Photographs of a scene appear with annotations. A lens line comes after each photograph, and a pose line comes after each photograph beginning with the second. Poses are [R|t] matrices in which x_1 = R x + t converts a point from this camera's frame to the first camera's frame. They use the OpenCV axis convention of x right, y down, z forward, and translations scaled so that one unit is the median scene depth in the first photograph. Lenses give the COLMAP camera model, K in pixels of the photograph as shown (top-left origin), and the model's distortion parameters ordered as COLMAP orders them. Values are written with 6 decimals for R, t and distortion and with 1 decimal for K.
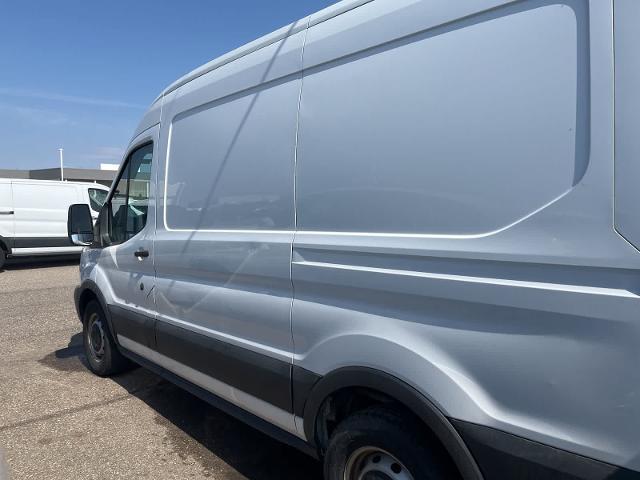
lens RADIAL K [[481.6, 0, 317.3], [0, 481.6, 245.0], [0, 0, 1]] dist [0.052940, -0.067062]
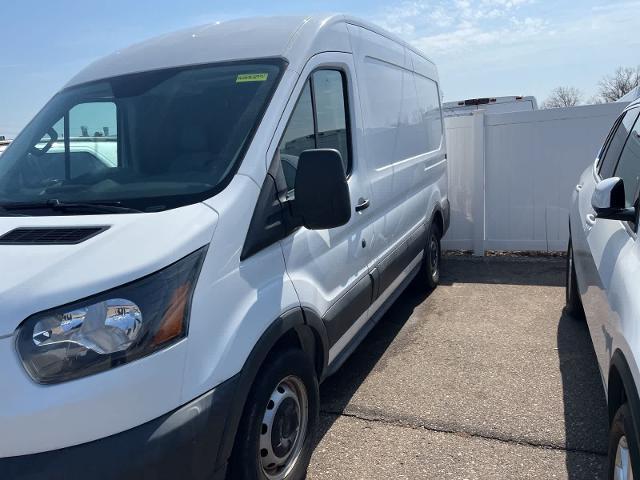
lens RADIAL K [[481.6, 0, 325.6], [0, 481.6, 236.2], [0, 0, 1]] dist [0.052940, -0.067062]
pose [[-0.396646, -0.138182, 0.907512, -2.015692], [0.141340, 0.967624, 0.209110, -0.205488], [-0.907025, 0.211211, -0.364274, 2.504200]]
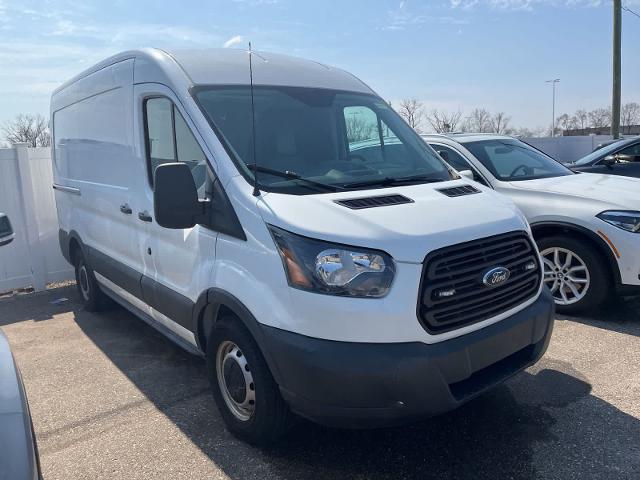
lens RADIAL K [[503.6, 0, 315.5], [0, 503.6, 238.5], [0, 0, 1]] dist [0.047661, -0.067379]
pose [[-0.996634, 0.035050, 0.074110, -0.656934], [0.051448, 0.971226, 0.232537, -0.334354], [-0.063827, 0.235567, -0.969760, 4.217959]]
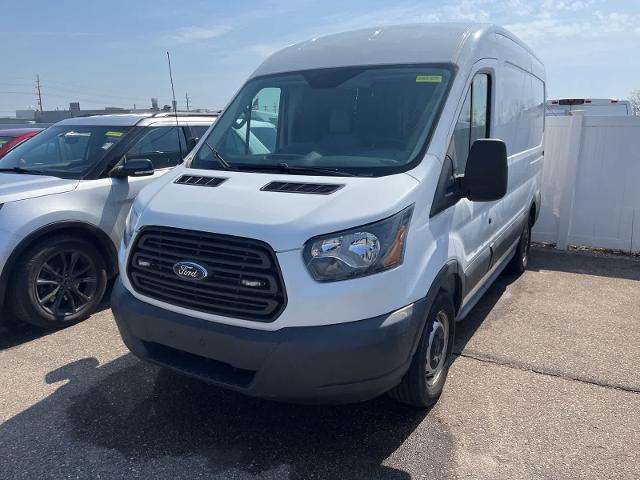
lens RADIAL K [[481.6, 0, 325.3], [0, 481.6, 245.7], [0, 0, 1]] dist [0.052940, -0.067062]
pose [[-0.288126, -0.212799, 0.933649, -2.244994], [0.074595, 0.967045, 0.243431, -0.249220], [-0.954683, 0.139785, -0.262757, 2.943478]]
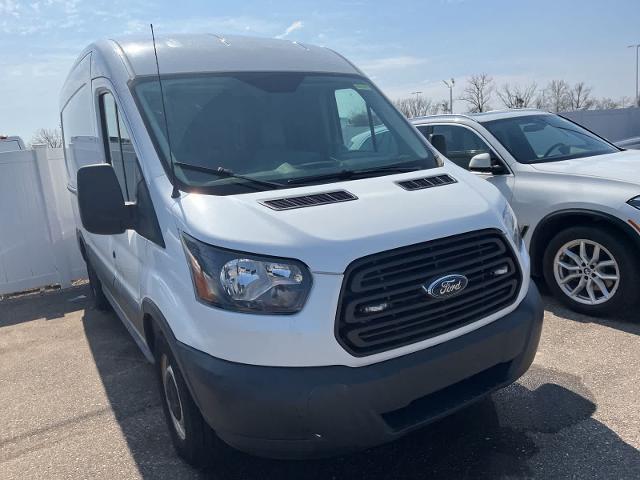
lens RADIAL K [[503.6, 0, 310.3], [0, 503.6, 248.8], [0, 0, 1]] dist [0.047661, -0.067379]
pose [[-0.975756, 0.047999, 0.213534, -0.964821], [0.105599, 0.957827, 0.267239, -0.313796], [-0.191701, 0.283309, -0.939674, 4.014561]]
